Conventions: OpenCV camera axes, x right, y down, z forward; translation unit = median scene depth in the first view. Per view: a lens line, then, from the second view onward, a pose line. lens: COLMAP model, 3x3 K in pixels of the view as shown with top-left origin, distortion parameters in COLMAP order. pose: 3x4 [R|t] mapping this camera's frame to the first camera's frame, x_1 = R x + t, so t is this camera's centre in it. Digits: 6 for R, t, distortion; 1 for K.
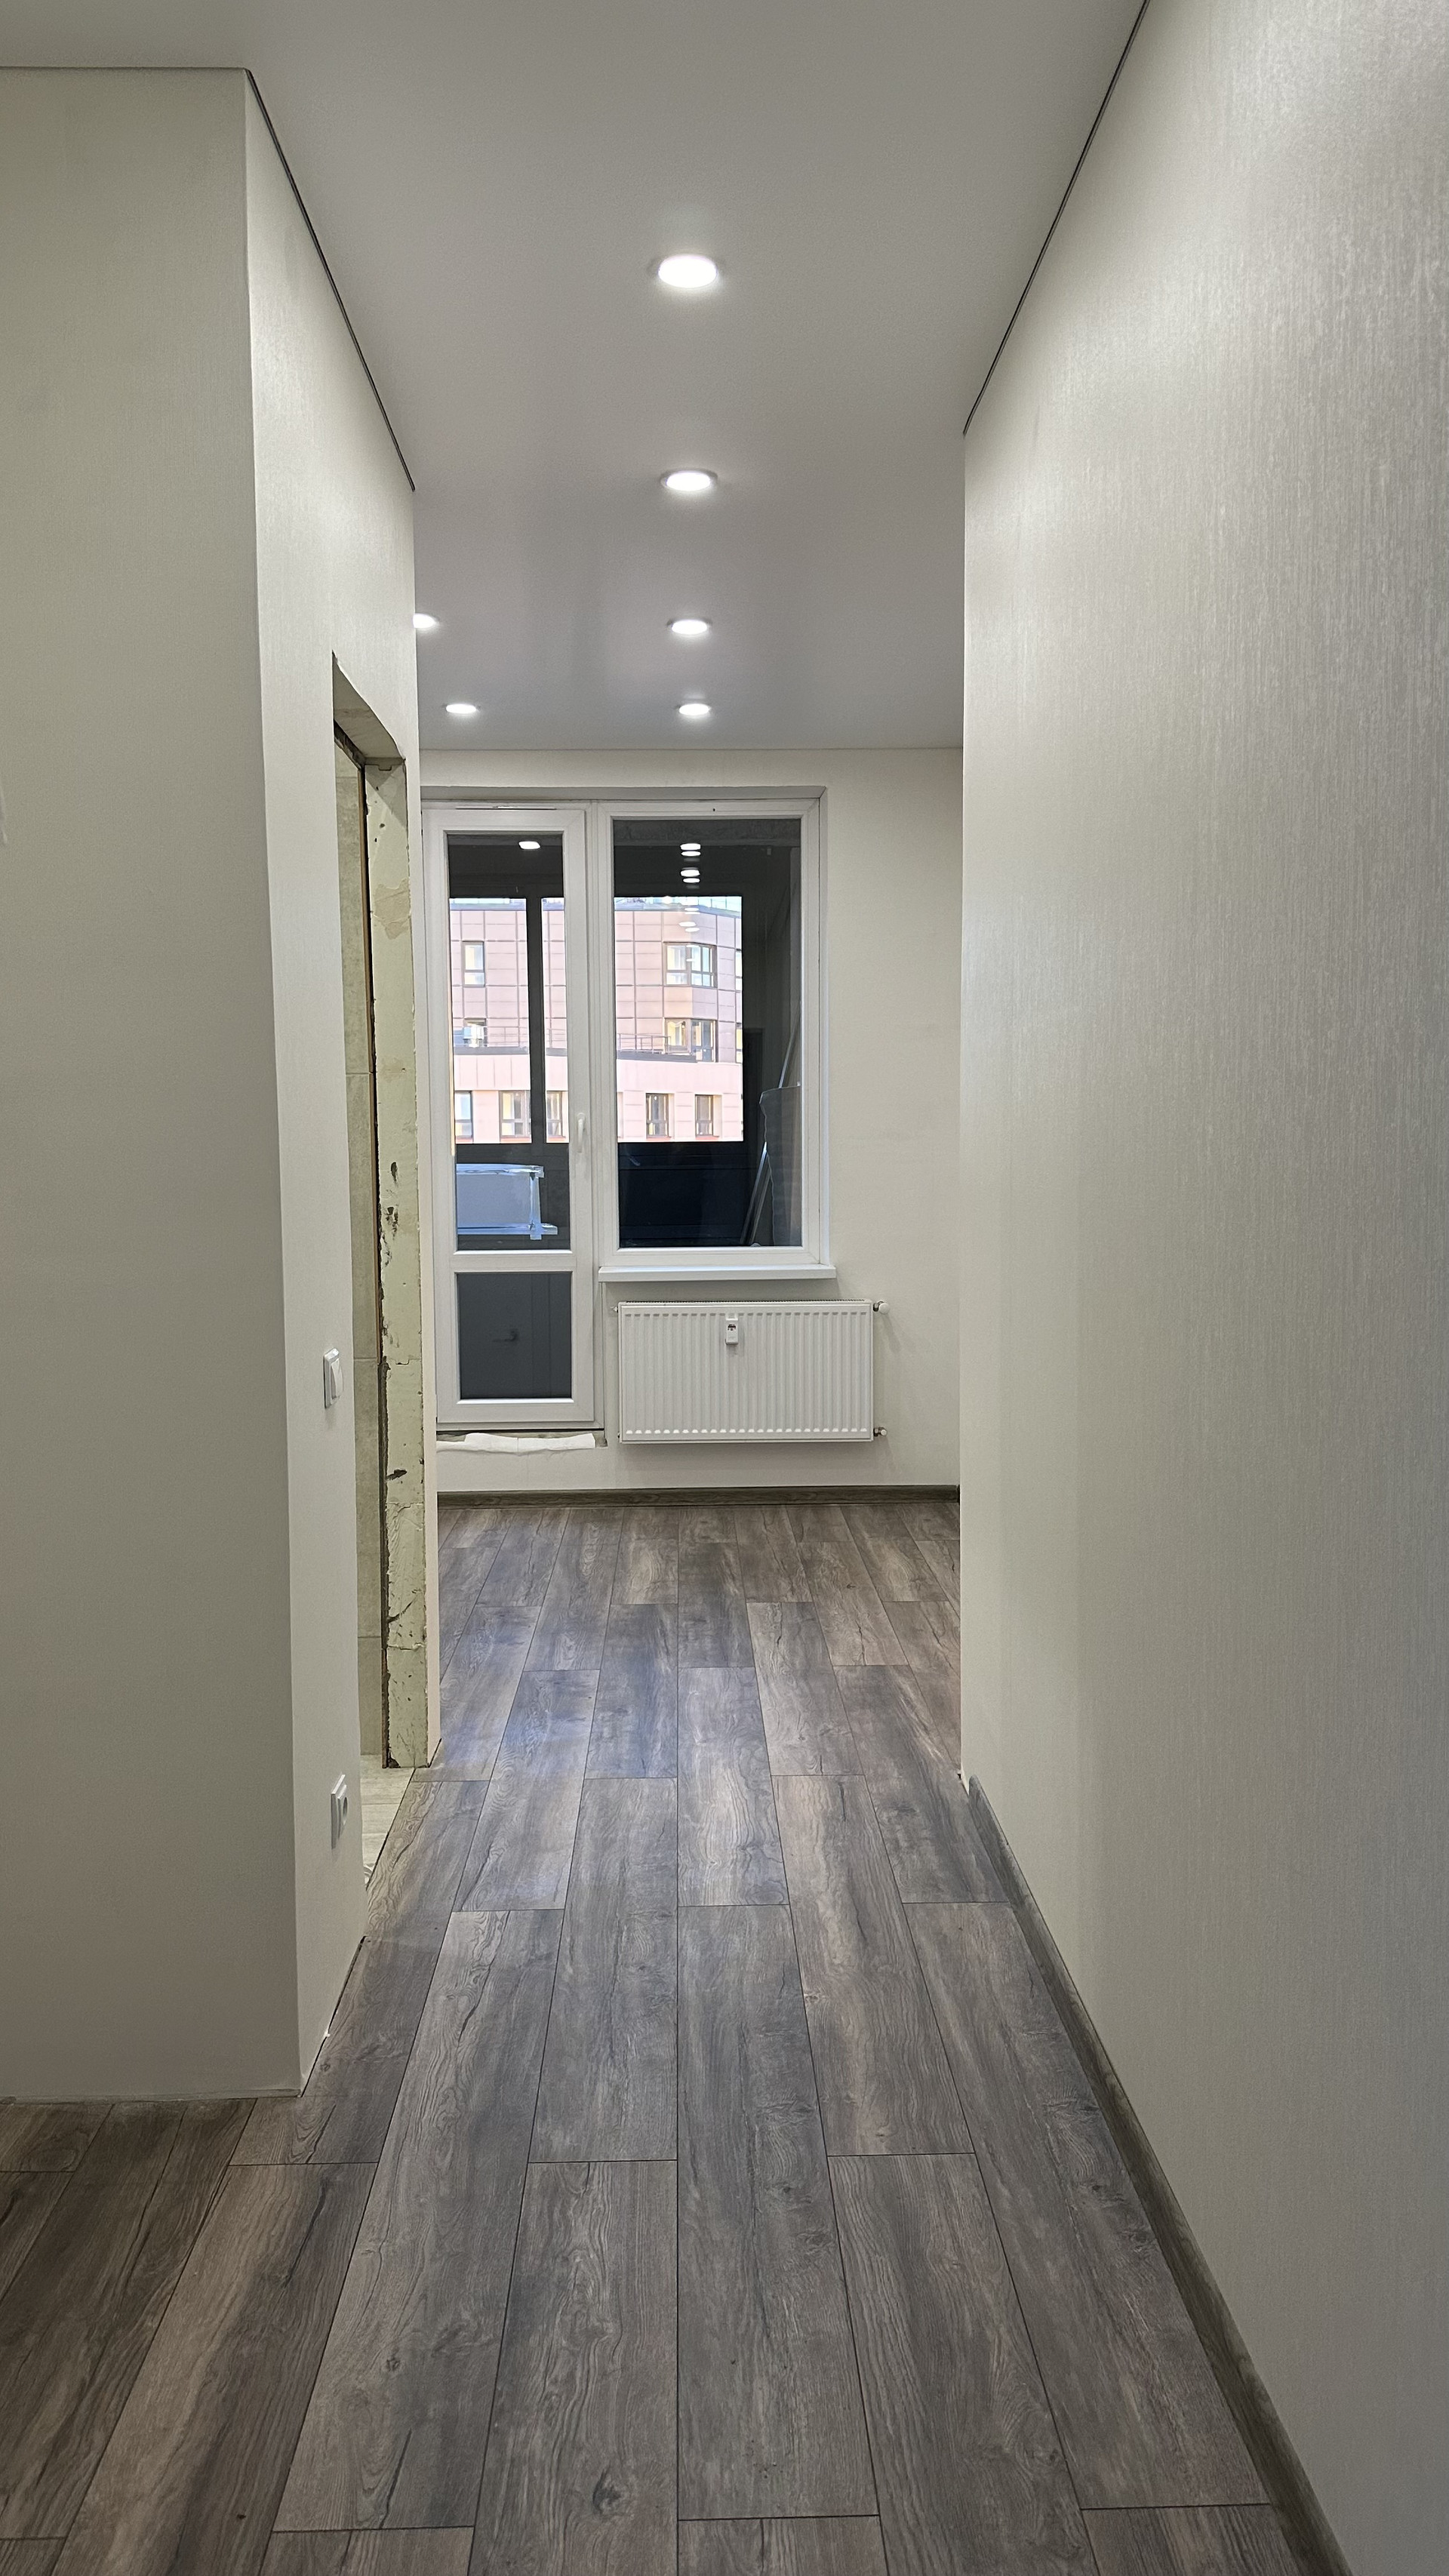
lens RADIAL K [[1797.3, 0, 722.6], [0, 1797.3, 1293.1], [0, 0, 1]] dist [0.070423, -0.060510]
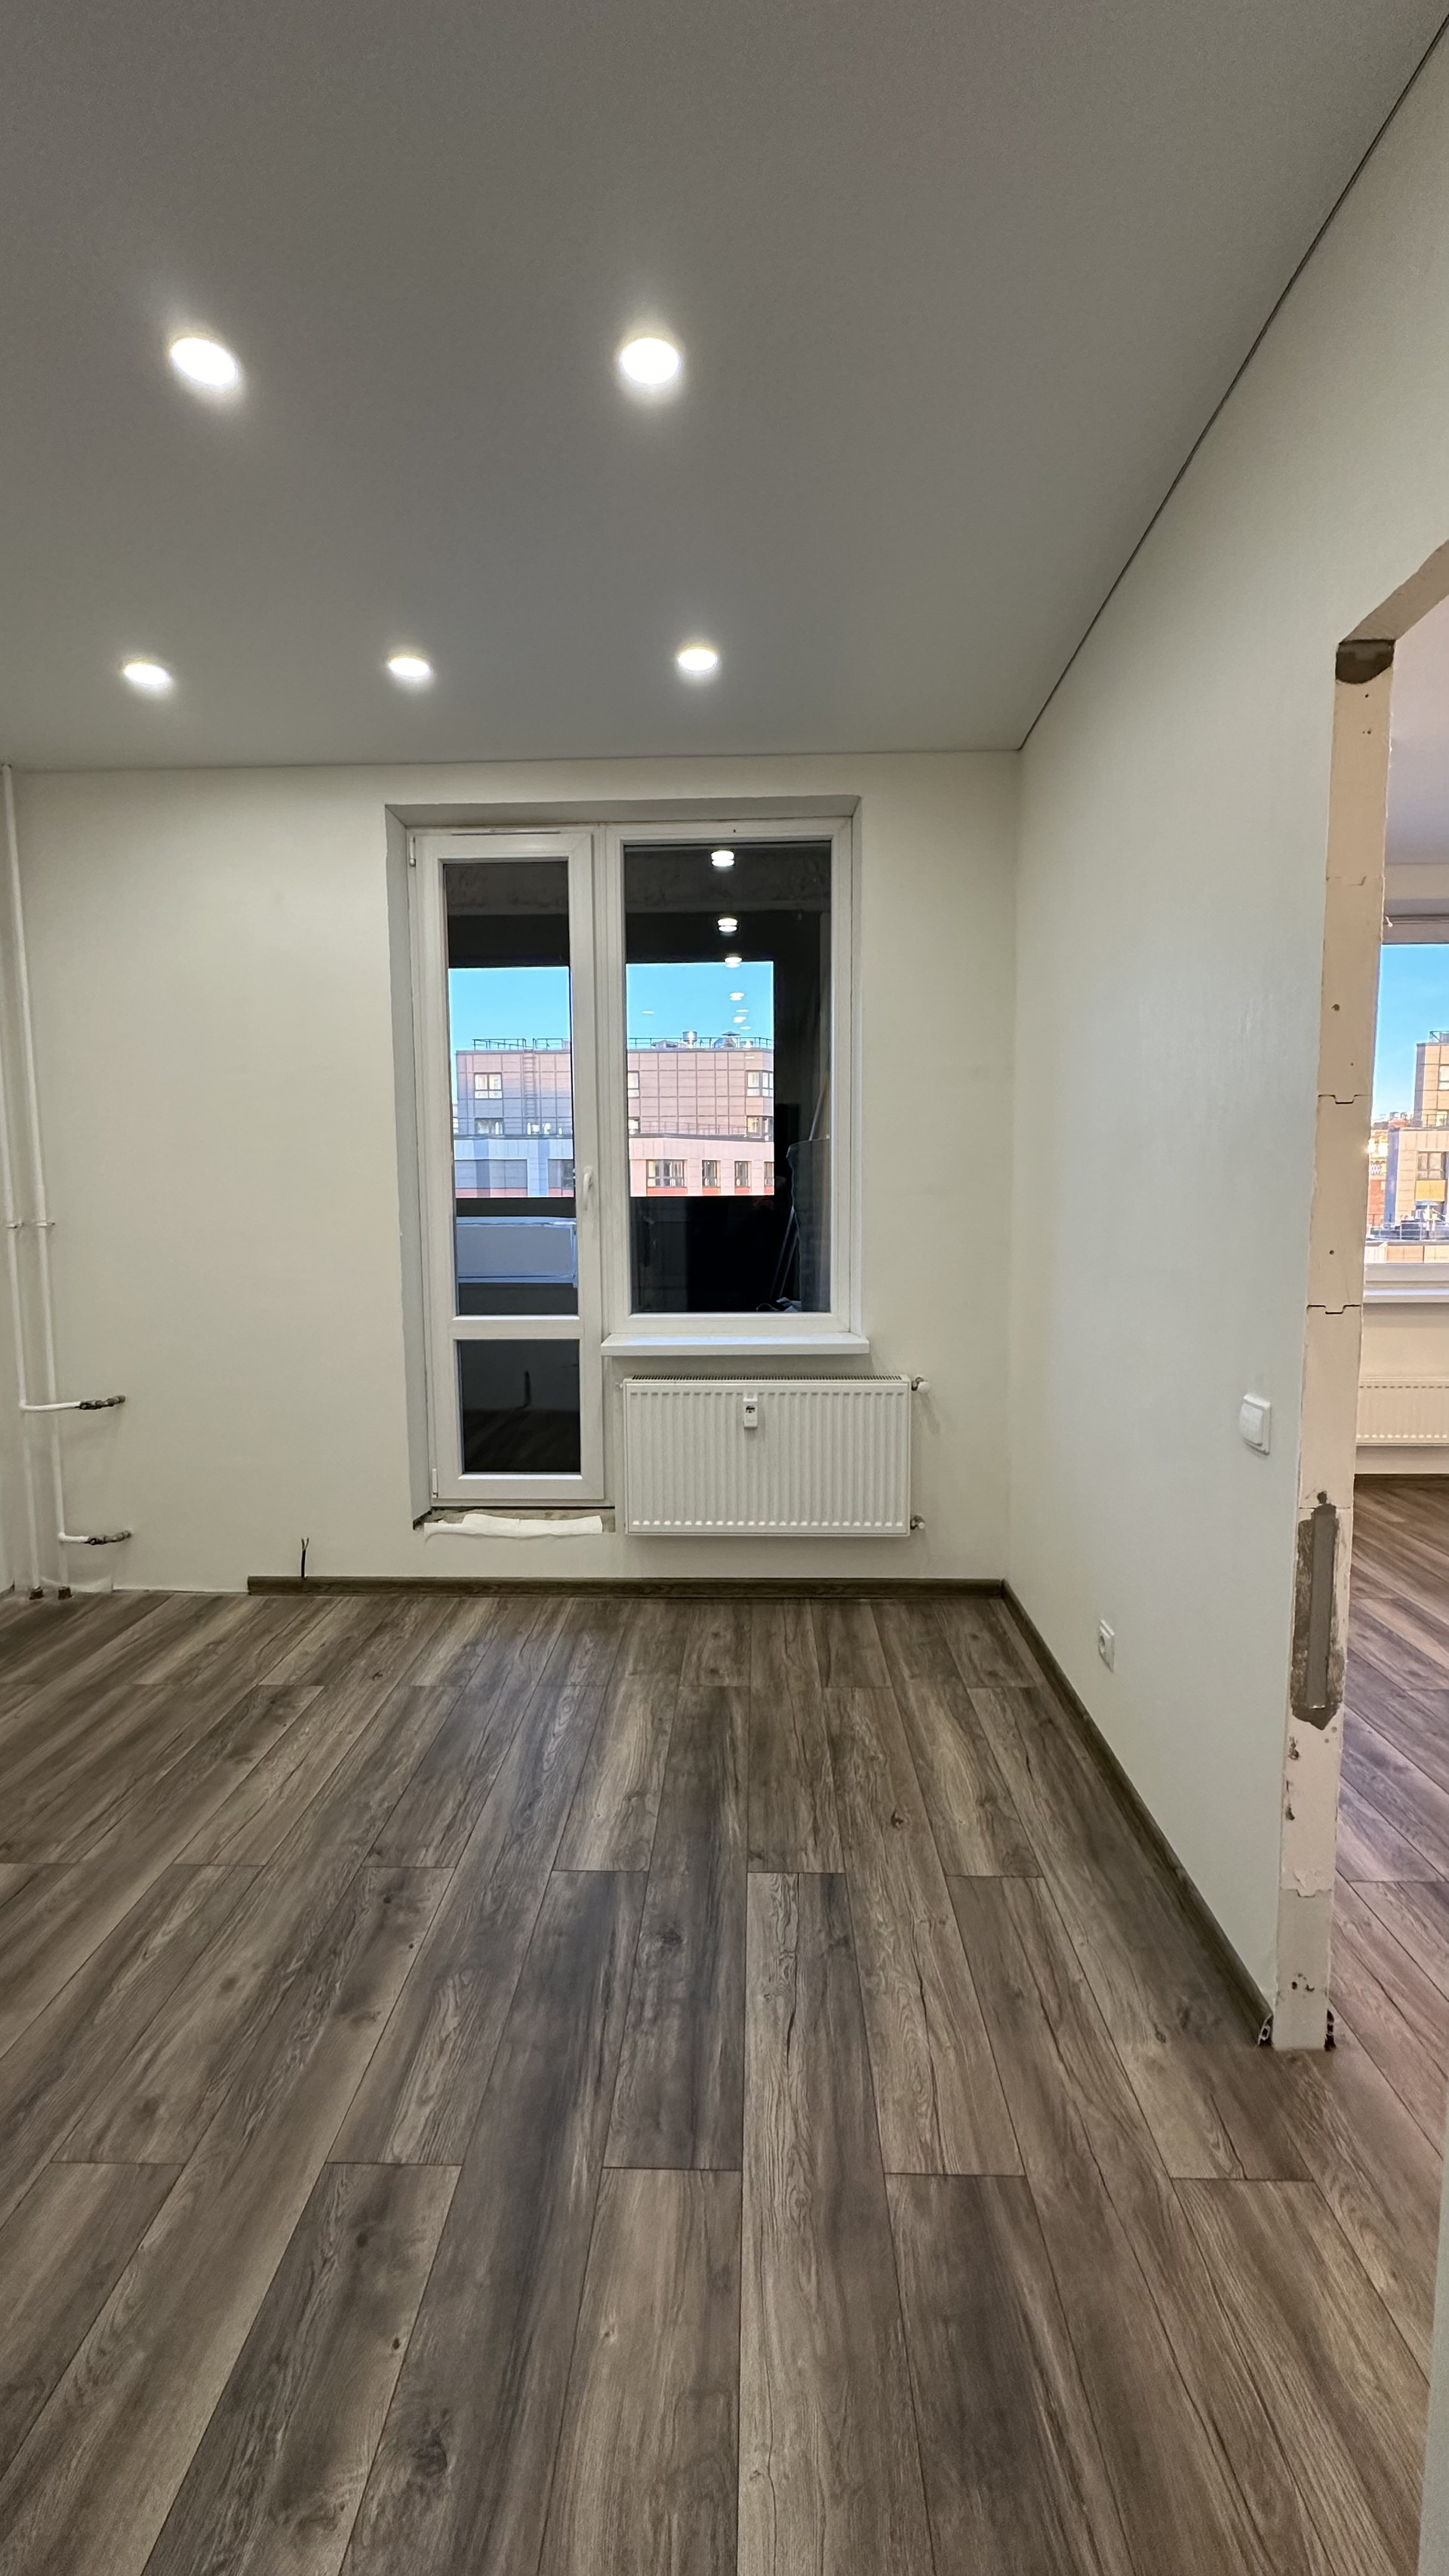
lens RADIAL K [[1025.4, 0, 725.7], [0, 1025.4, 1282.7], [0, 0, 1]] dist [-0.007025, 0.000880]
pose [[0.998451, 0.005297, -0.055379, 0.020573], [-0.004929, 0.999965, 0.006767, -0.046480], [0.055413, -0.006483, 0.998442, 0.496228]]
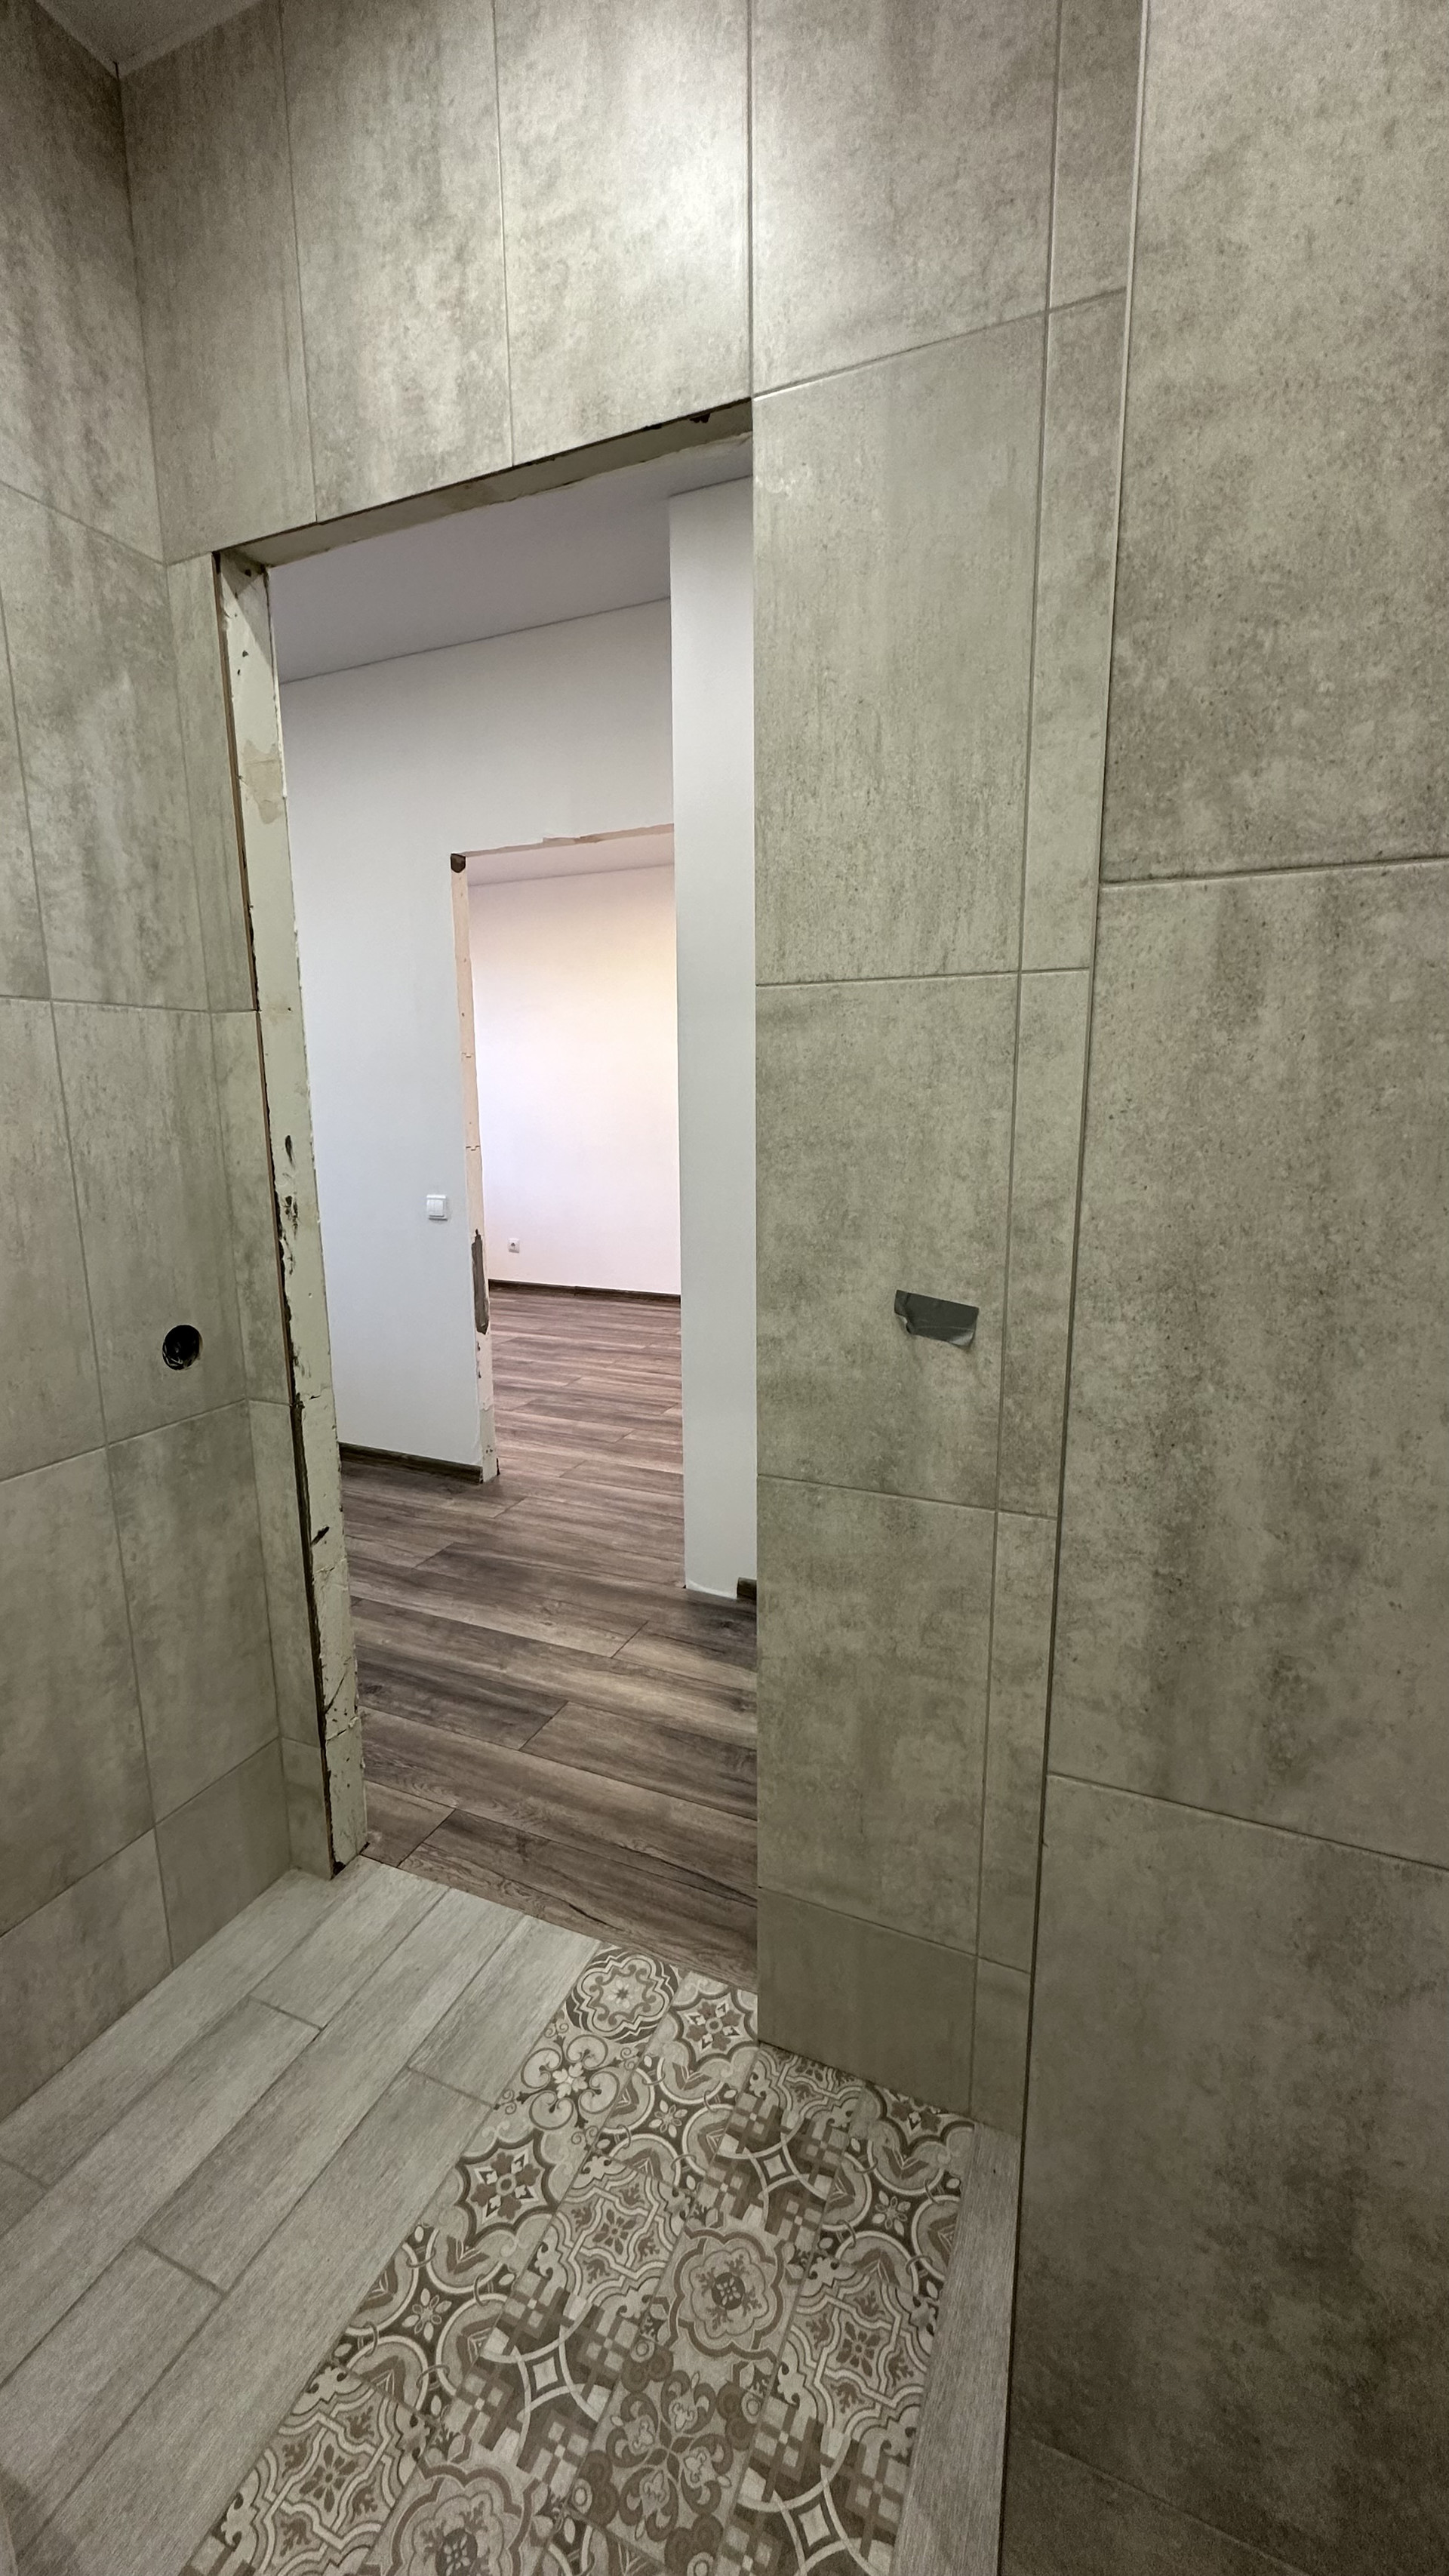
lens RADIAL K [[1025.4, 0, 739.9], [0, 1025.4, 1295.2], [0, 0, 1]] dist [-0.007025, 0.000880]
pose [[0.411190, -0.169920, 0.895573, -0.292632], [0.078371, 0.985425, 0.150985, -0.033621], [-0.908175, 0.008103, 0.418513, 0.385222]]
